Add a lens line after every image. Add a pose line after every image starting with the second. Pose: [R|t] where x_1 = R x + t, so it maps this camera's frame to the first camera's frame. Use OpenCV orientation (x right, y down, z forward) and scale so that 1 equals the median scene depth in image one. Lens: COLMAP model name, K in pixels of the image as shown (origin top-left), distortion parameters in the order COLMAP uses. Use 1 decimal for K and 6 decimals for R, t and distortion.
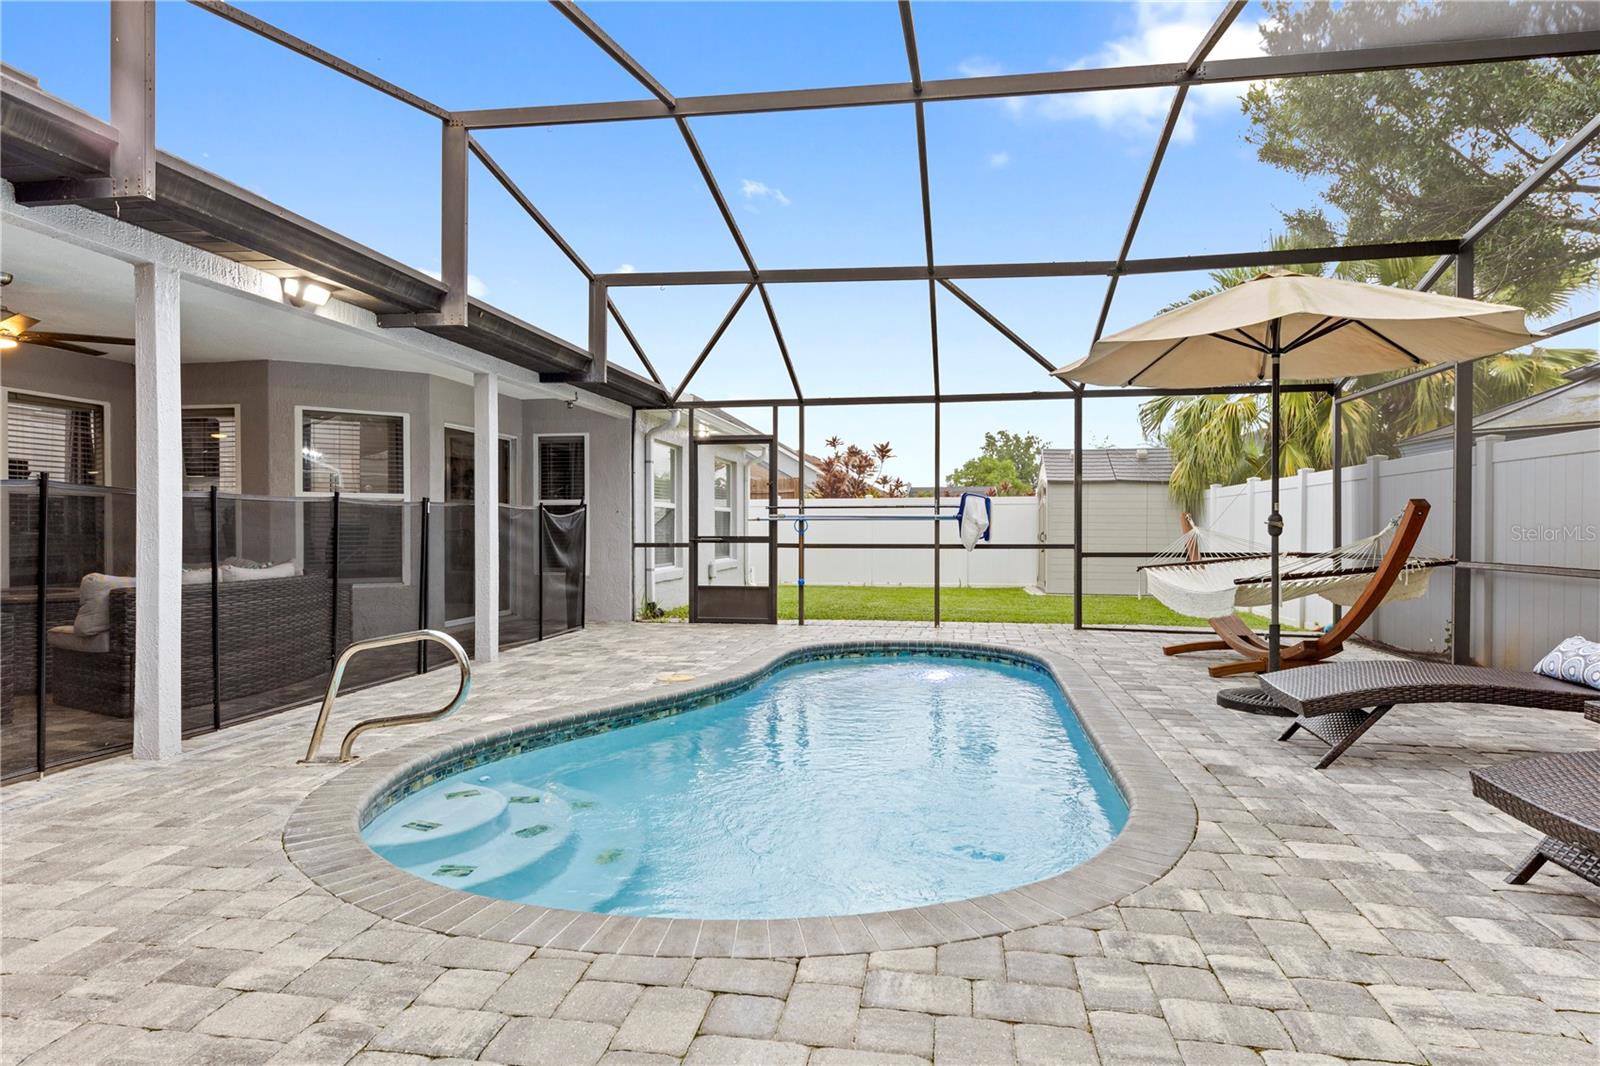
lens RADIAL K [[918.5, 0, 800.0], [0, 918.5, 533.0], [0, 0, 1]] dist [0.002679, 0.000892]
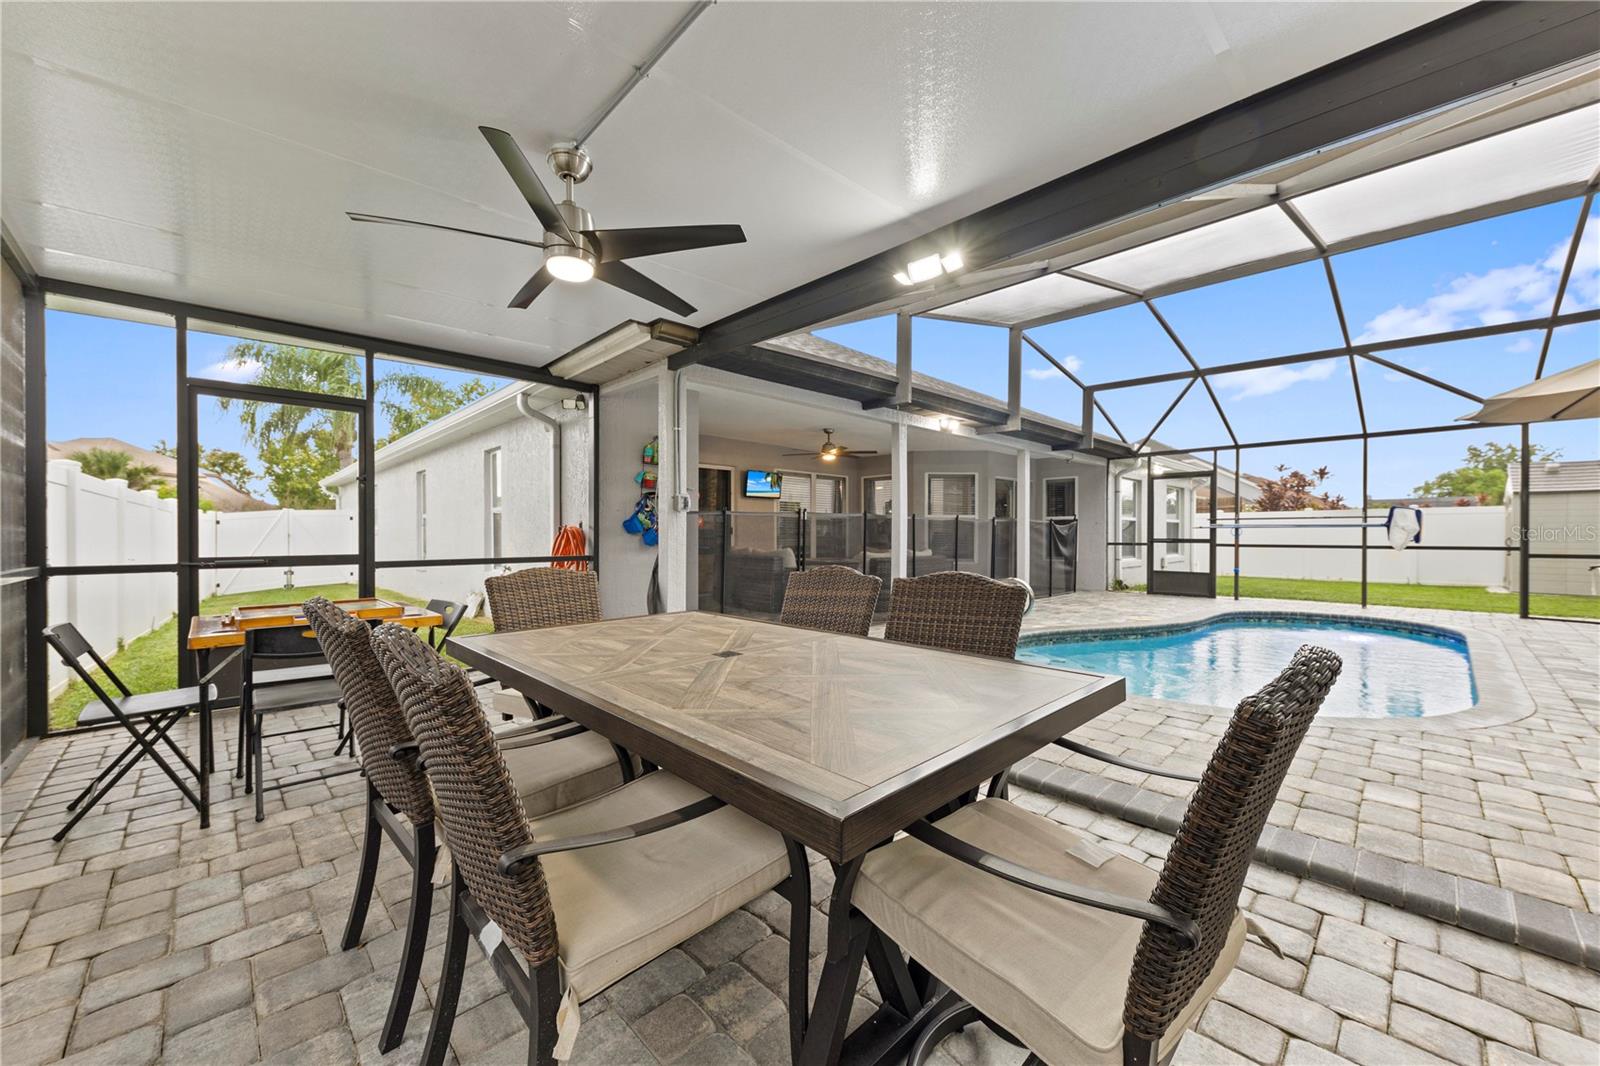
lens RADIAL K [[609.3, 0, 802.6], [0, 609.3, 535.8], [0, 0, 1]] dist [0.028433, -0.007793]
pose [[0.810188, 0.003311, -0.586161, 0.018846], [-0.005401, 0.999984, -0.001818, 0.004650], [0.586146, 0.004639, 0.810192, -0.213294]]
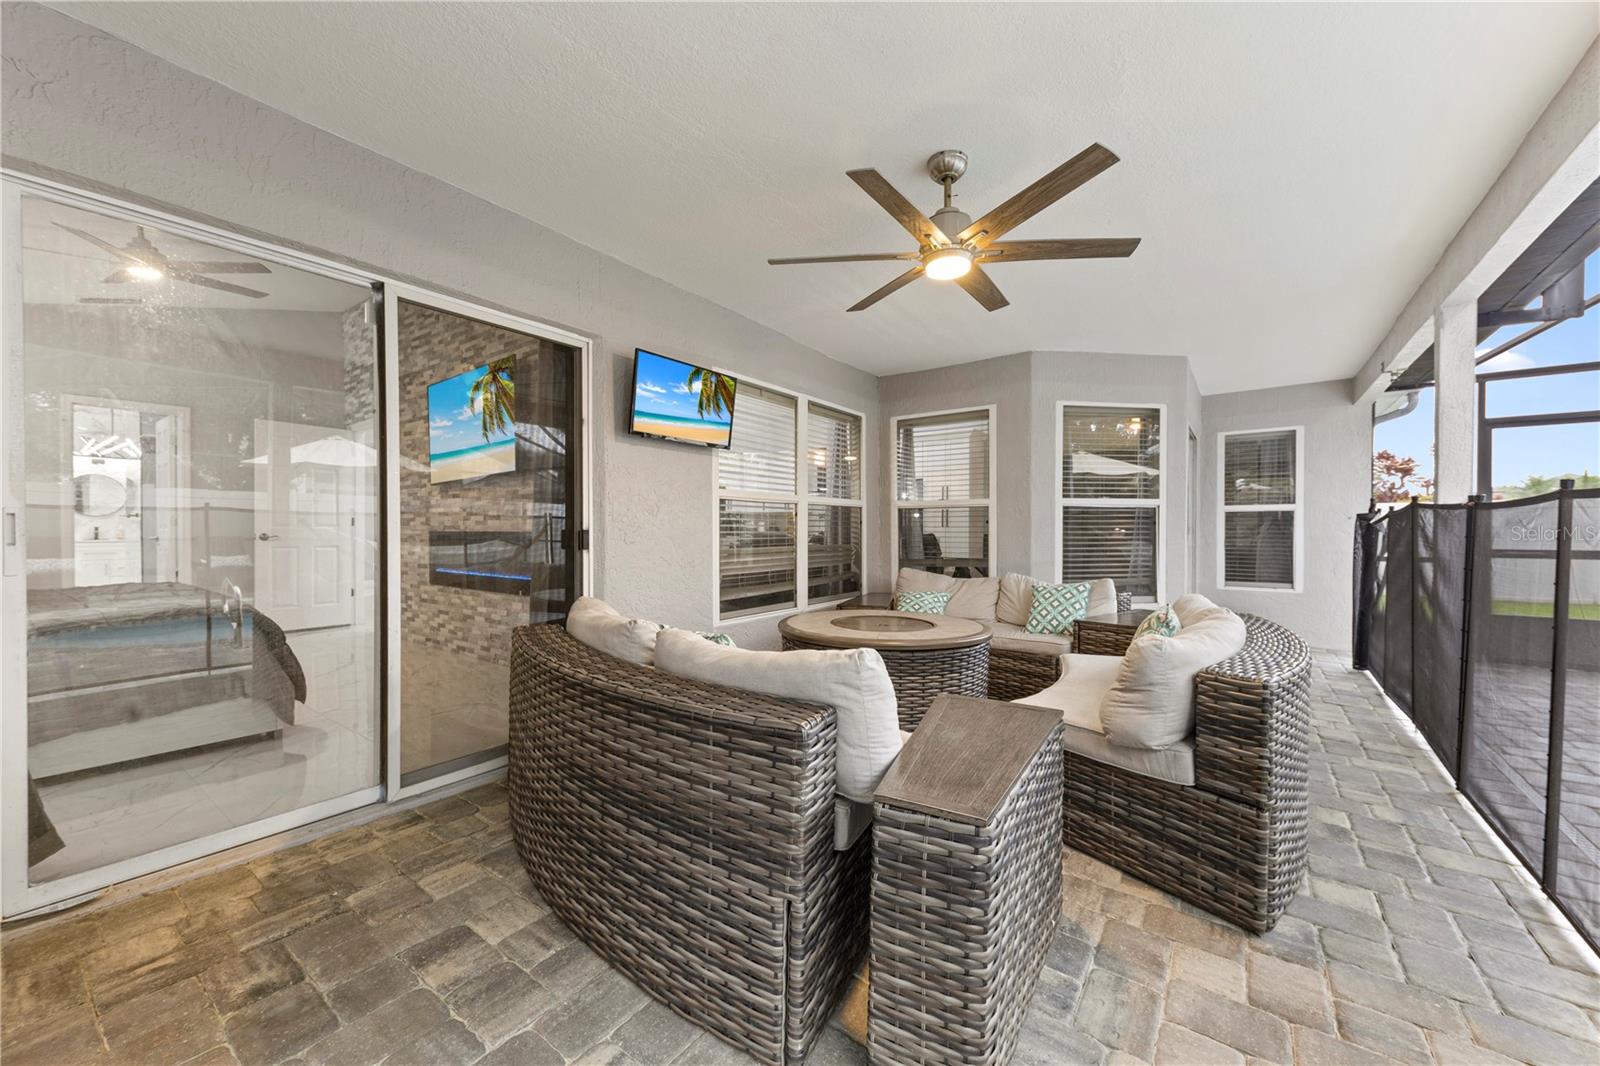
lens RADIAL K [[609.3, 0, 802.6], [0, 609.3, 535.8], [0, 0, 1]] dist [0.028433, -0.007793]
pose [[0.893753, 0.004264, -0.448540, -0.437426], [-0.002559, 0.999987, 0.004409, -0.009694], [0.448553, -0.002792, 0.893752, 0.316326]]
